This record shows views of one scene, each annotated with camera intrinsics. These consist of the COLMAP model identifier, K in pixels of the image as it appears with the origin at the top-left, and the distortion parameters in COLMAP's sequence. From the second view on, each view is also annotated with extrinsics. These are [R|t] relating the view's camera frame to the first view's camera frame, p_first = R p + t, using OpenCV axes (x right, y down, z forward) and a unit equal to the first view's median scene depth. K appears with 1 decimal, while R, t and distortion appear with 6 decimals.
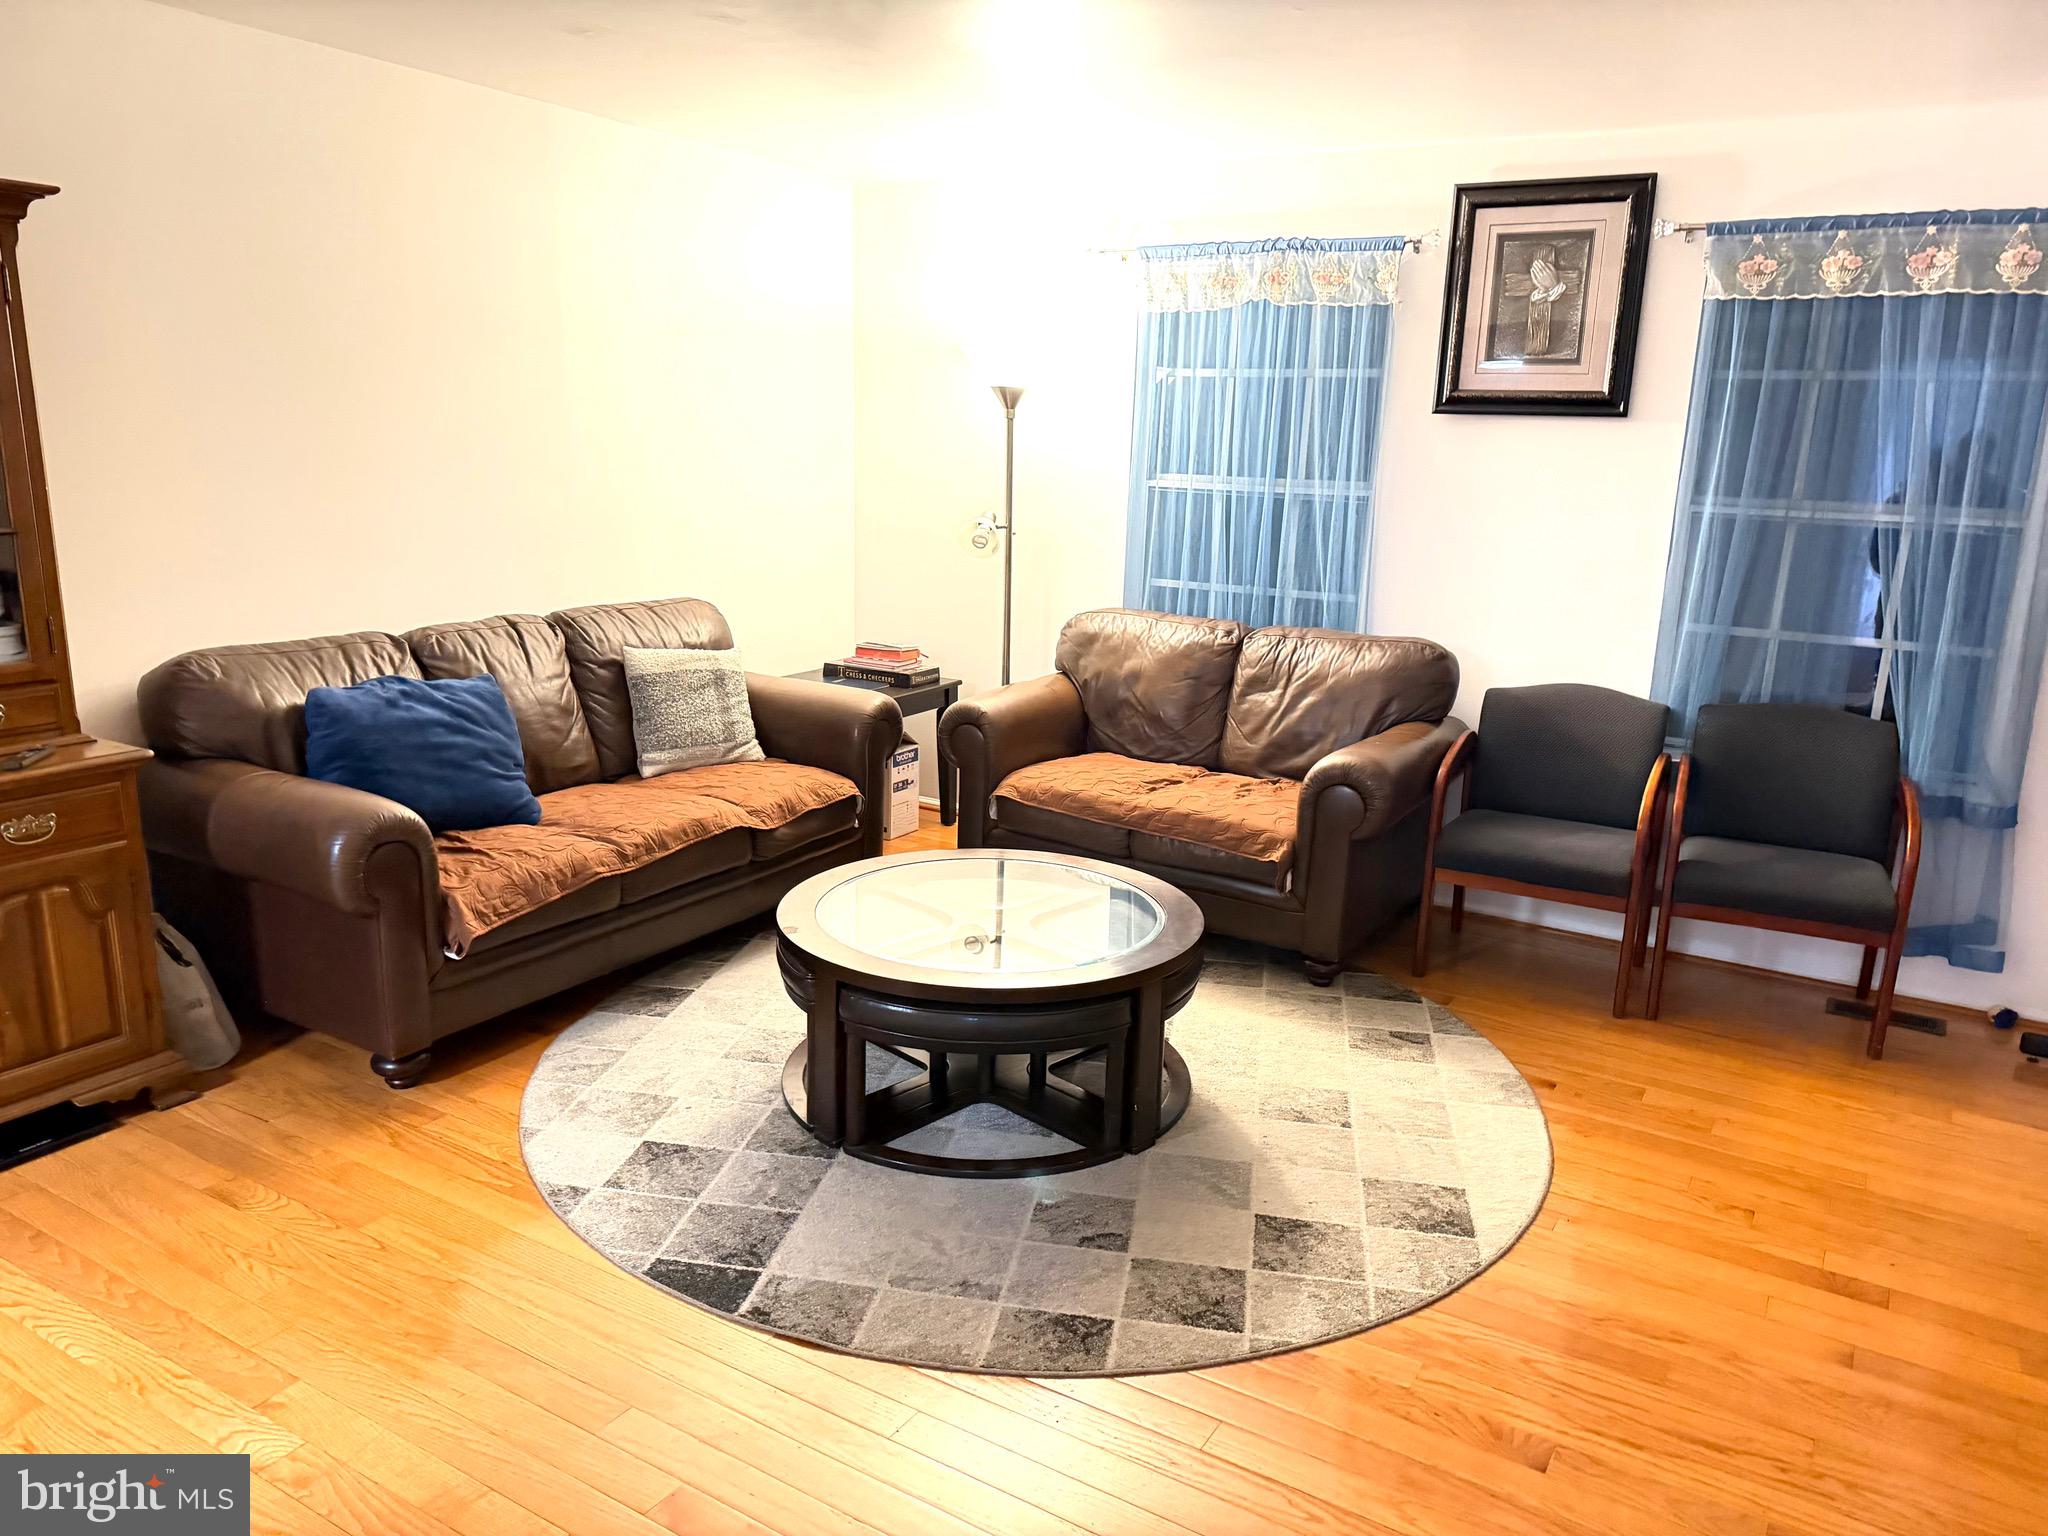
lens RADIAL K [[1423.1, 0, 1022.2], [0, 1423.1, 789.0], [0, 0, 1]] dist [0.038117, -0.035059]
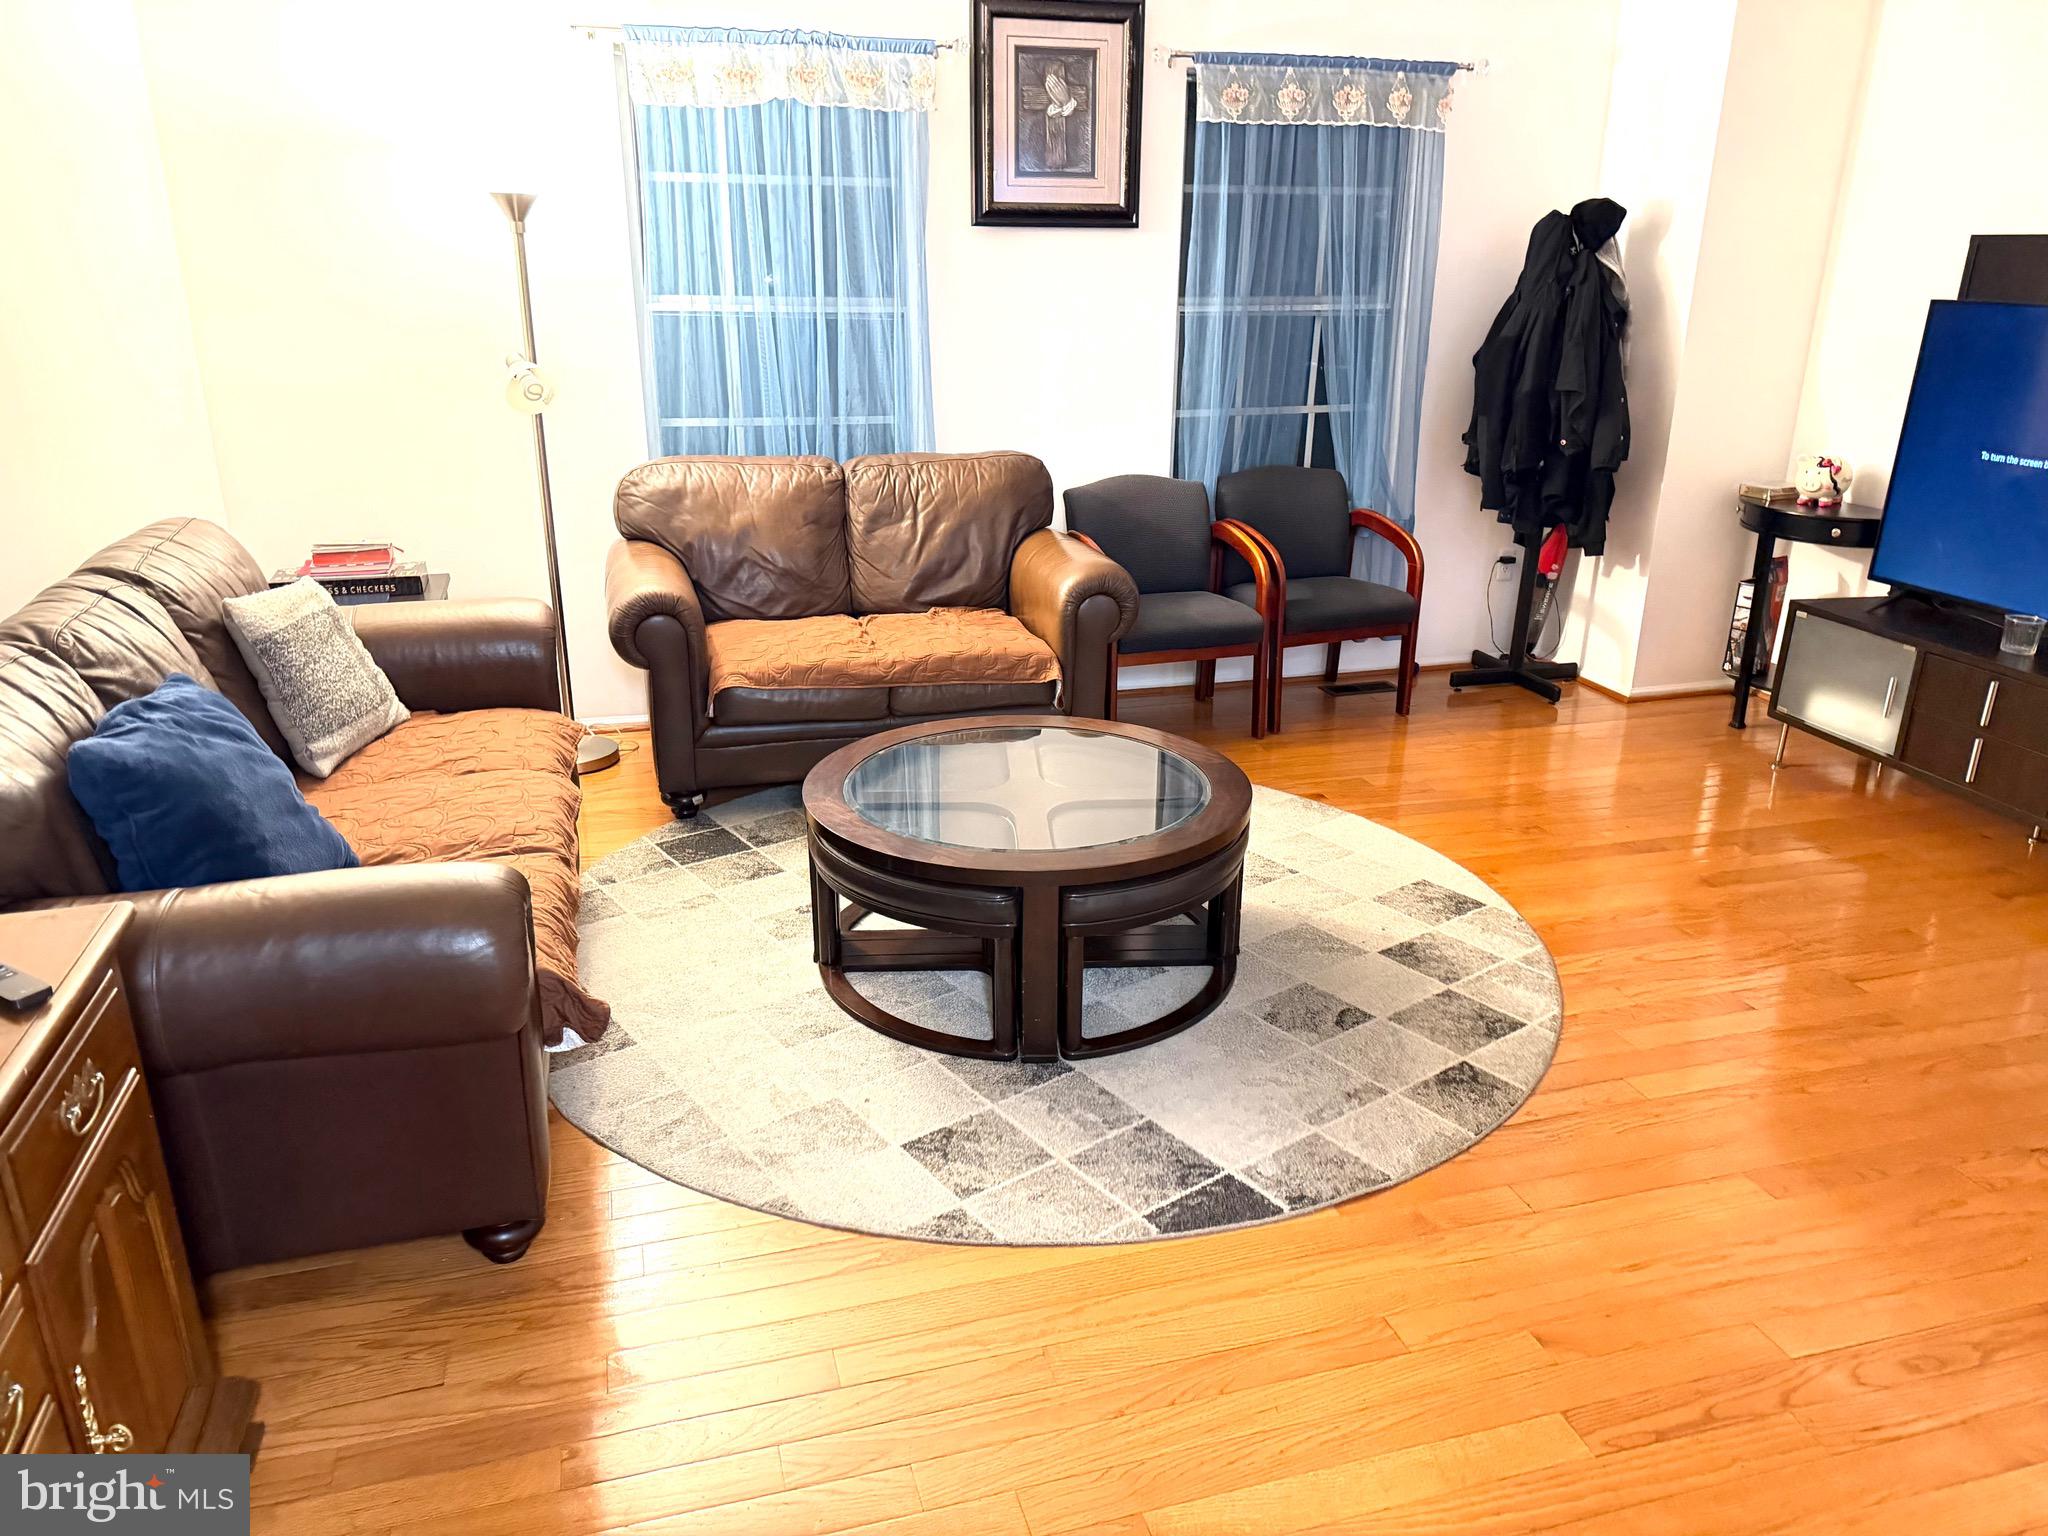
lens RADIAL K [[1438.8, 0, 1012.3], [0, 1438.8, 773.2], [0, 0, 1]] dist [0.151551, -0.260744]
pose [[0.679971, -0.273267, 0.680415, -0.557292], [0.192088, 0.961937, 0.194368, -0.090570], [-0.707631, -0.001465, 0.706581, 0.258203]]
